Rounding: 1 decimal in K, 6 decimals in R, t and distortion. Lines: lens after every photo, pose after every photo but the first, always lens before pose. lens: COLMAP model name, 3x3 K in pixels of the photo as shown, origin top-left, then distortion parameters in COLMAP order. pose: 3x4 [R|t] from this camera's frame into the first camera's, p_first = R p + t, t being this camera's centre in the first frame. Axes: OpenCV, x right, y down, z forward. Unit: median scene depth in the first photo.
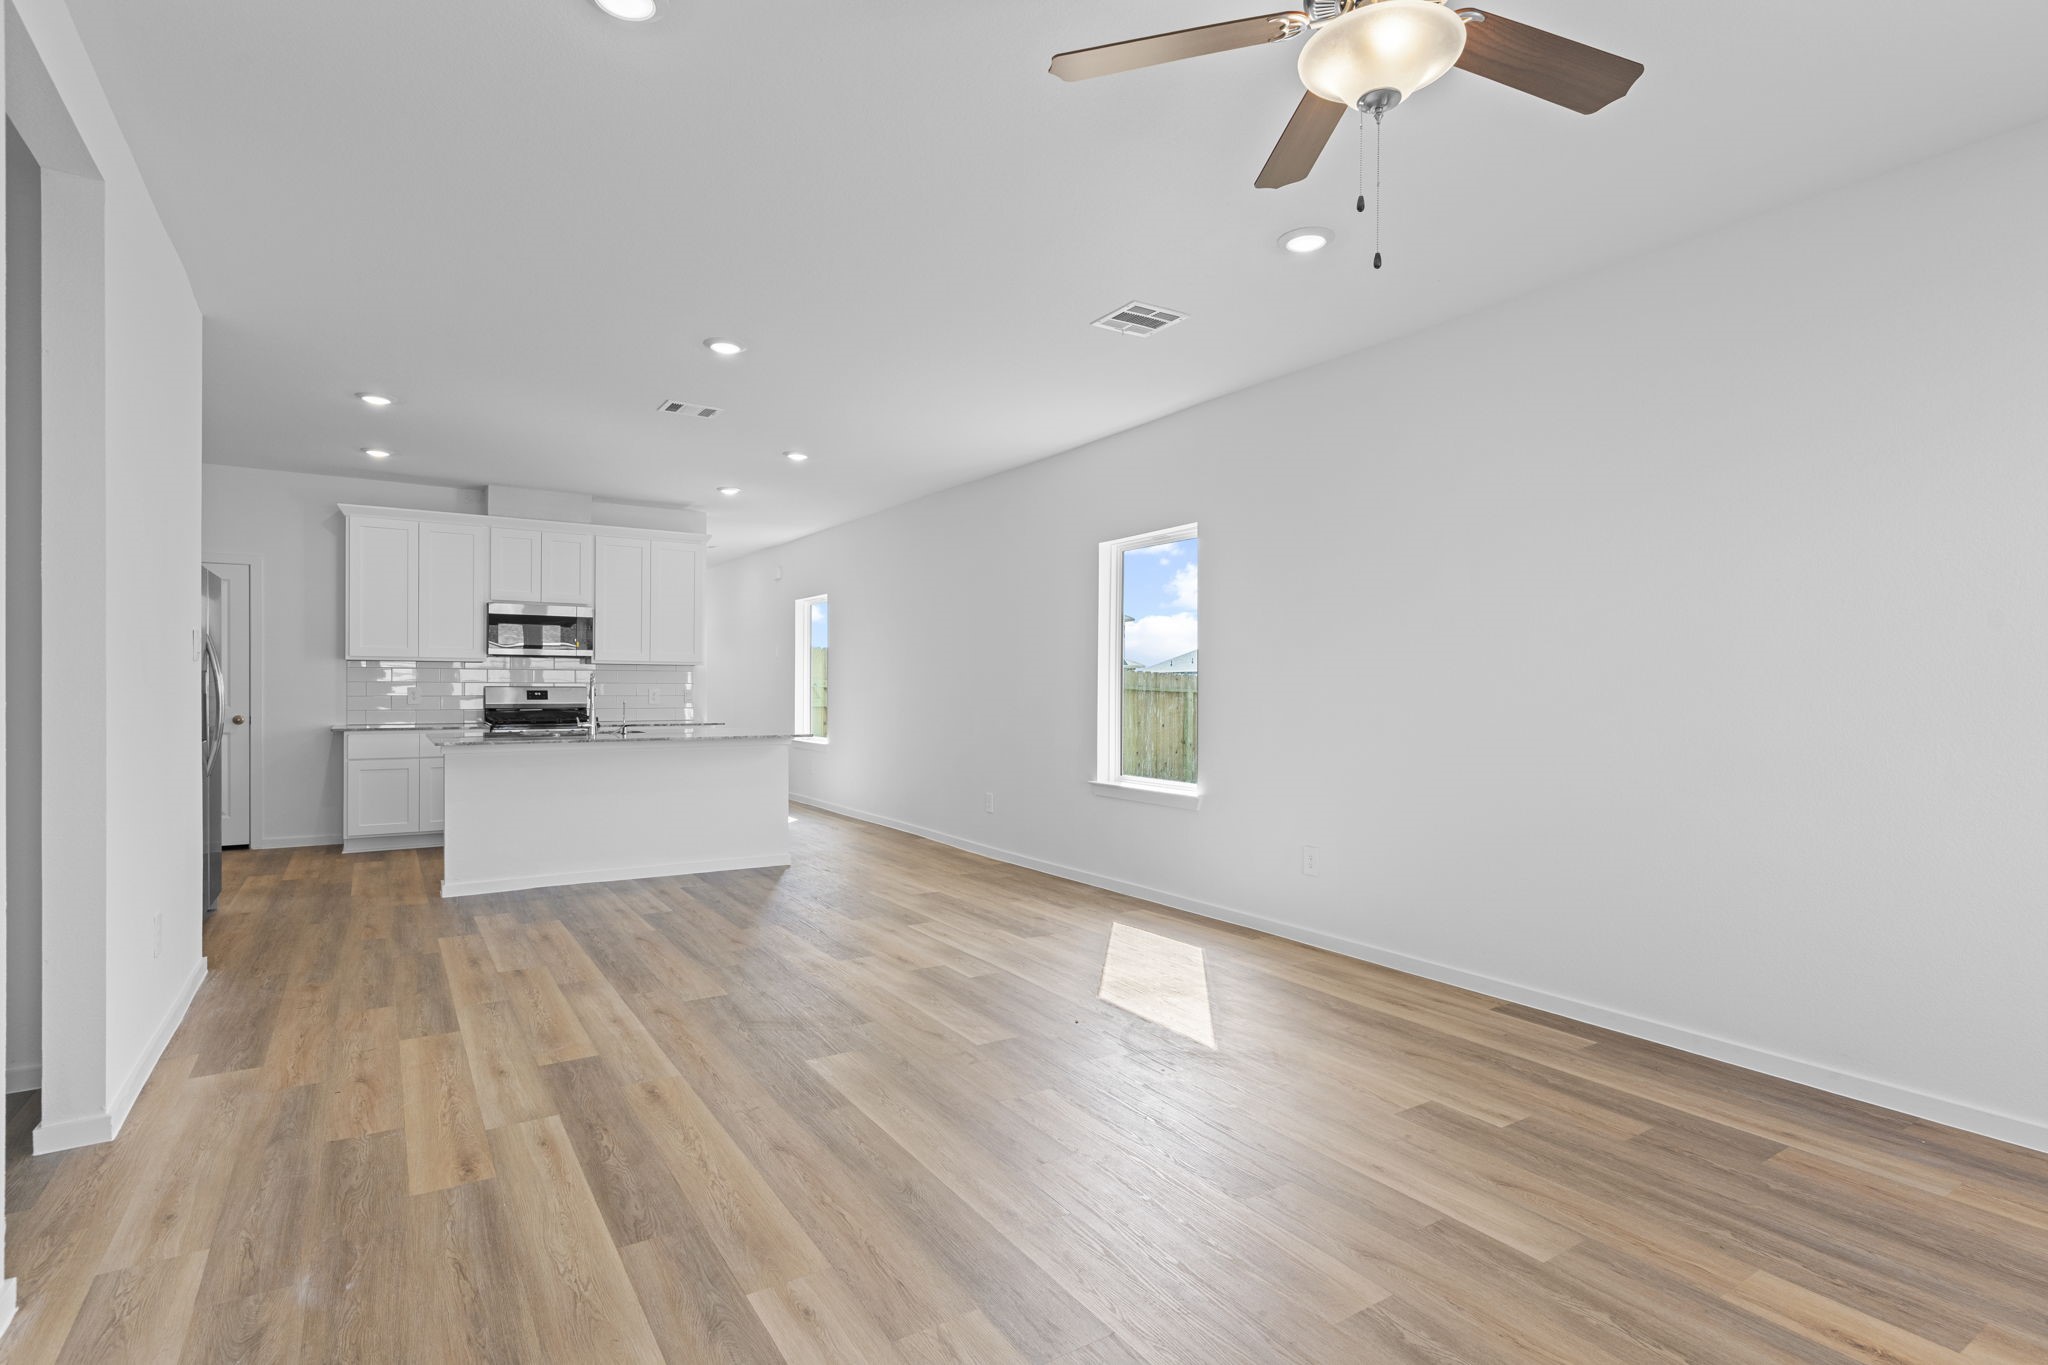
lens RADIAL K [[1004.4, 0, 1019.8], [0, 1004.4, 688.9], [0, 0, 1]] dist [-0.001324, 0.000267]
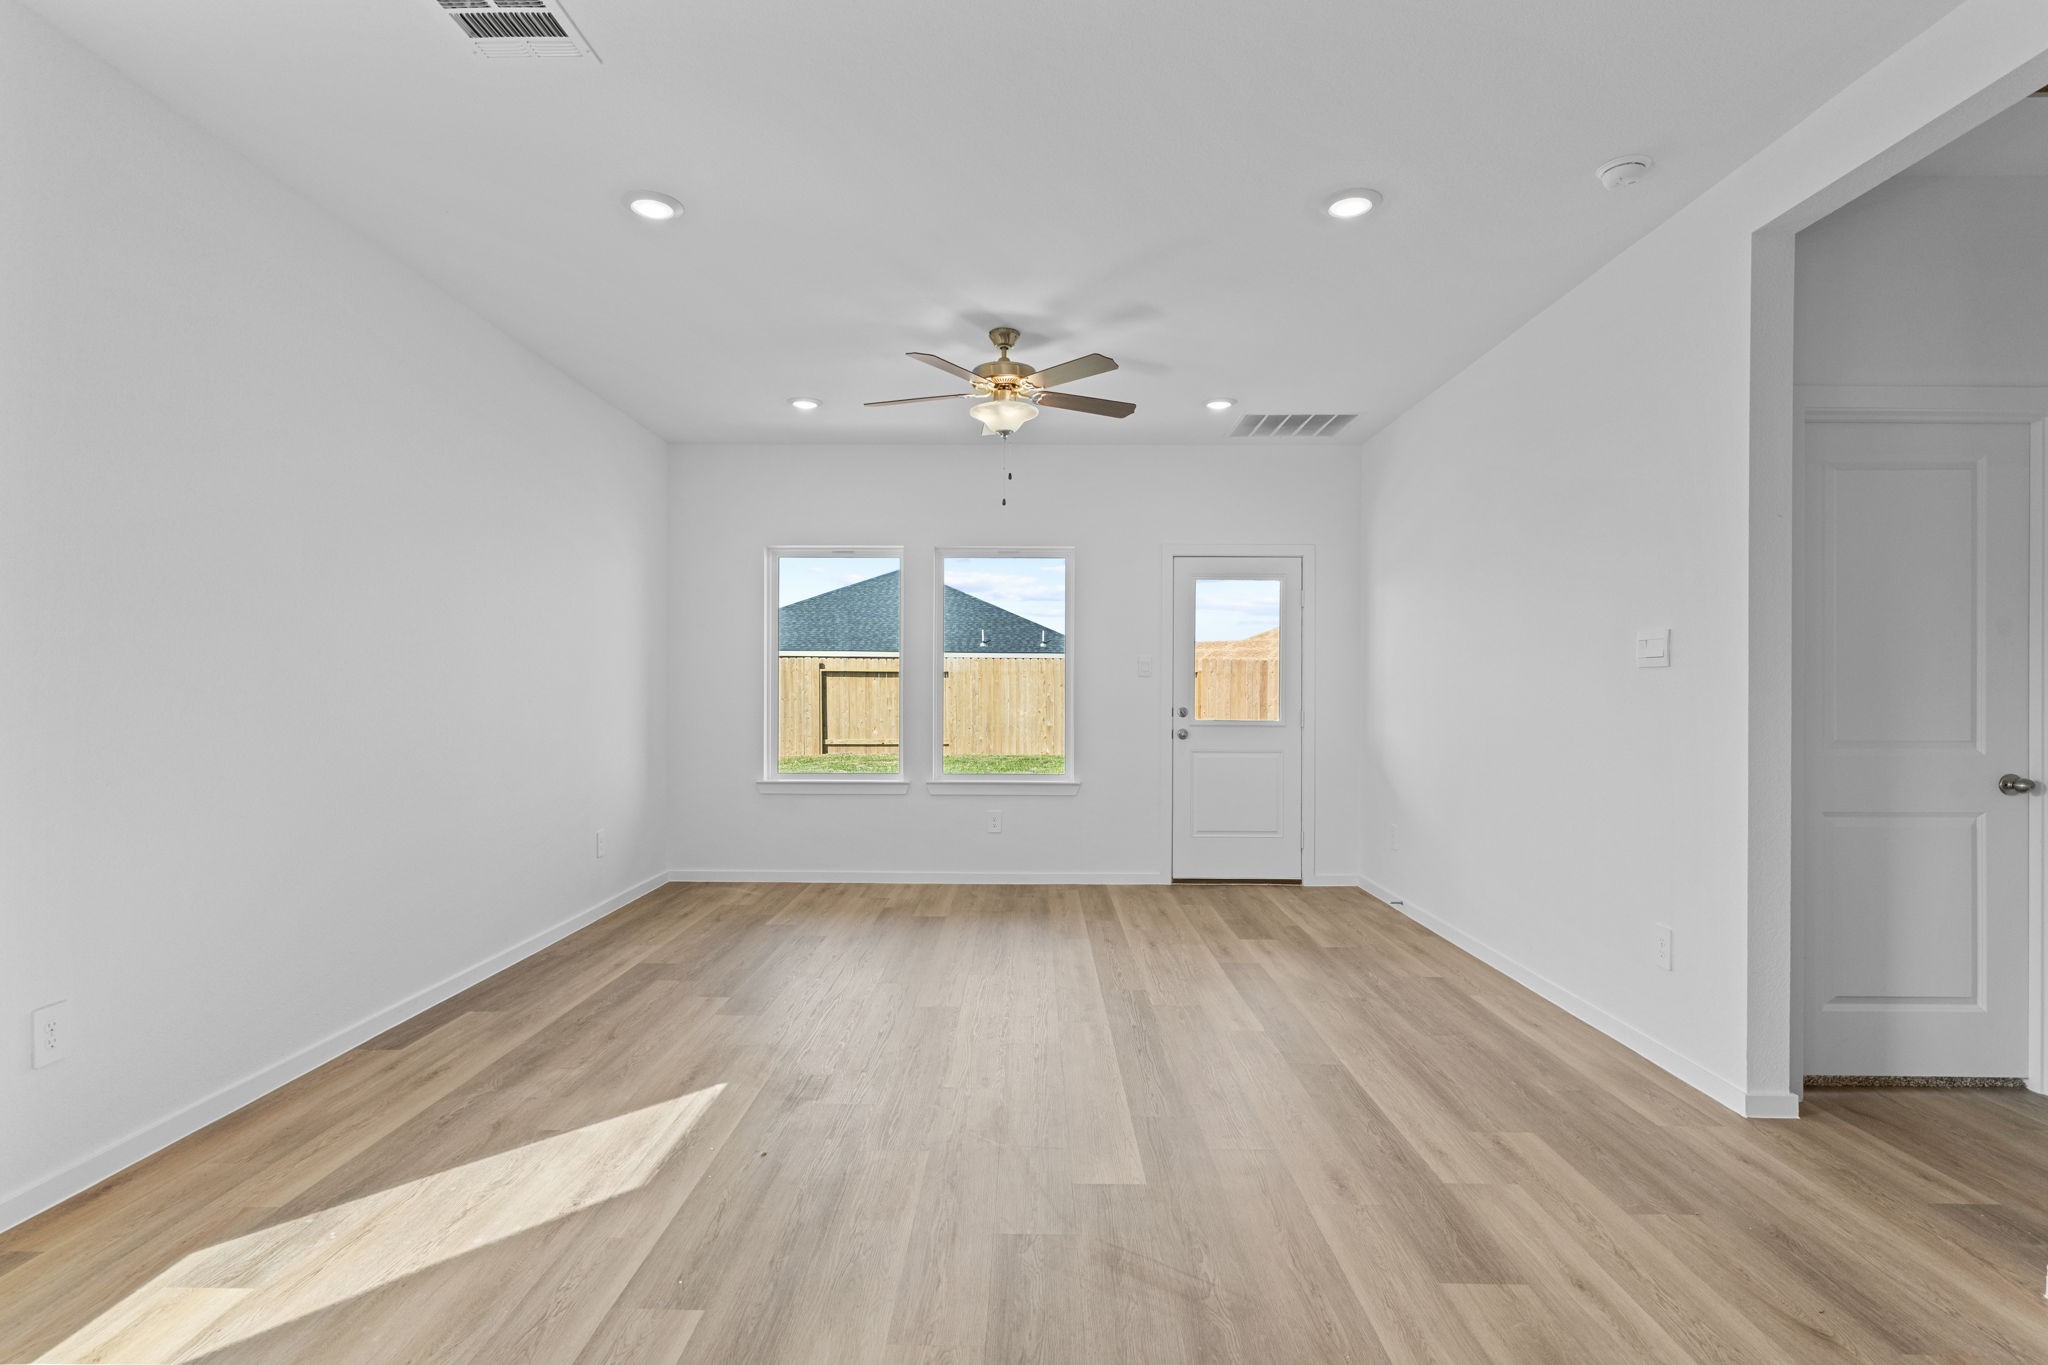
lens RADIAL K [[1004.4, 0, 1019.8], [0, 1004.4, 688.9], [0, 0, 1]] dist [-0.001324, 0.000267]
pose [[-0.833587, -0.009718, 0.552303, -0.419496], [-0.008967, 0.999952, 0.004060, -0.004242], [-0.552316, -0.001568, -0.833633, 1.286926]]
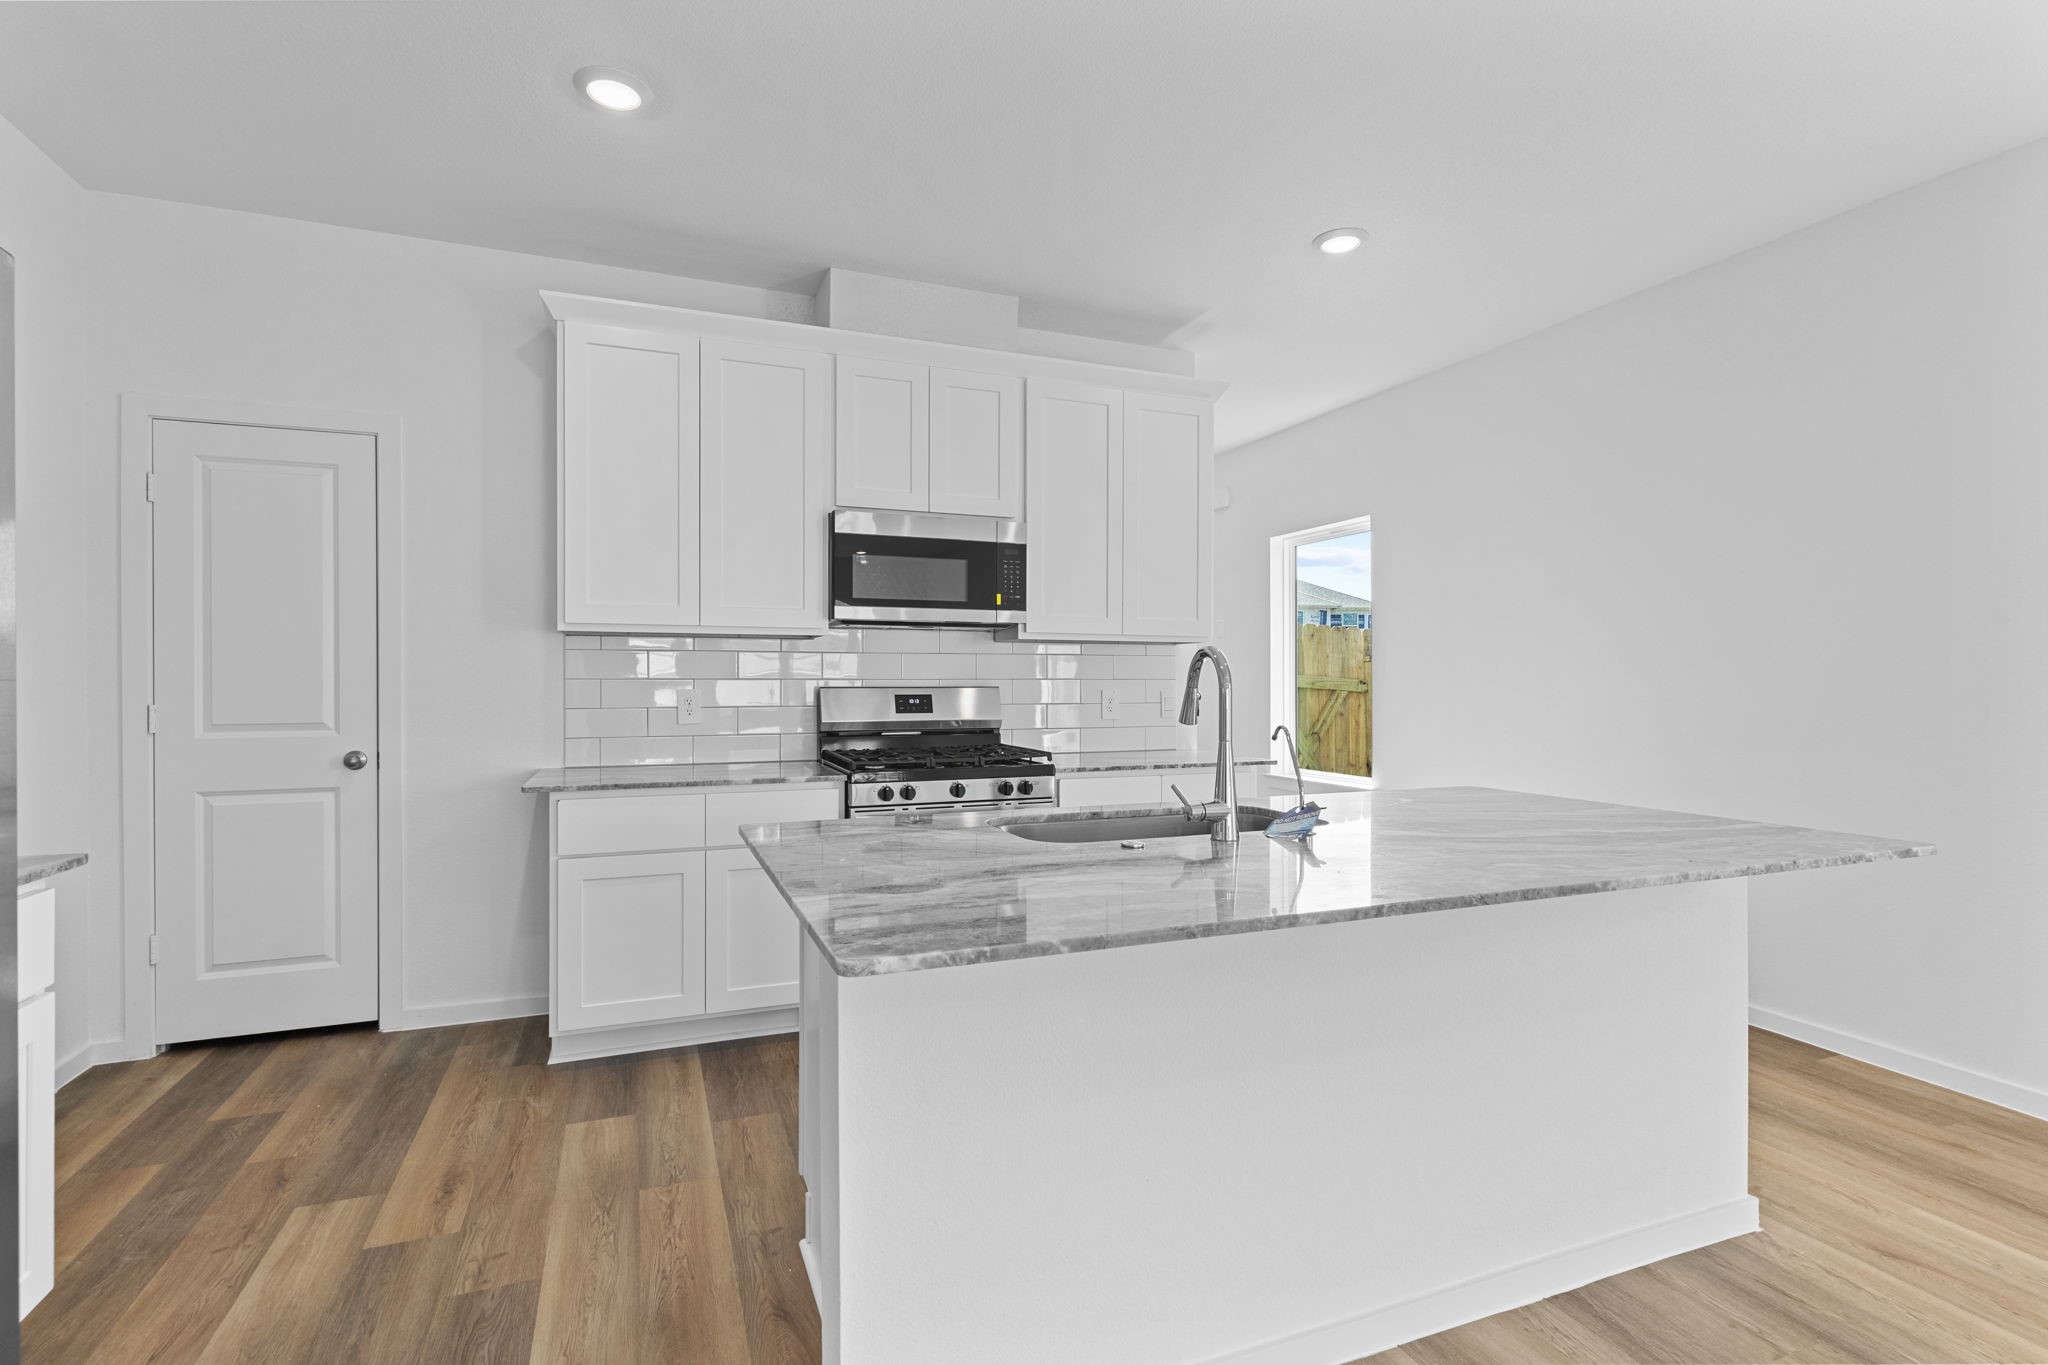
lens RADIAL K [[969.8, 0, 1024.0], [0, 969.8, 682.5], [0, 0, 1]] dist [0.001979, -0.000168]
pose [[0.980942, -0.005213, -0.194231, -0.632962], [0.004613, 0.999983, -0.003539, -0.004699], [0.194246, 0.002576, 0.980950, 1.020757]]
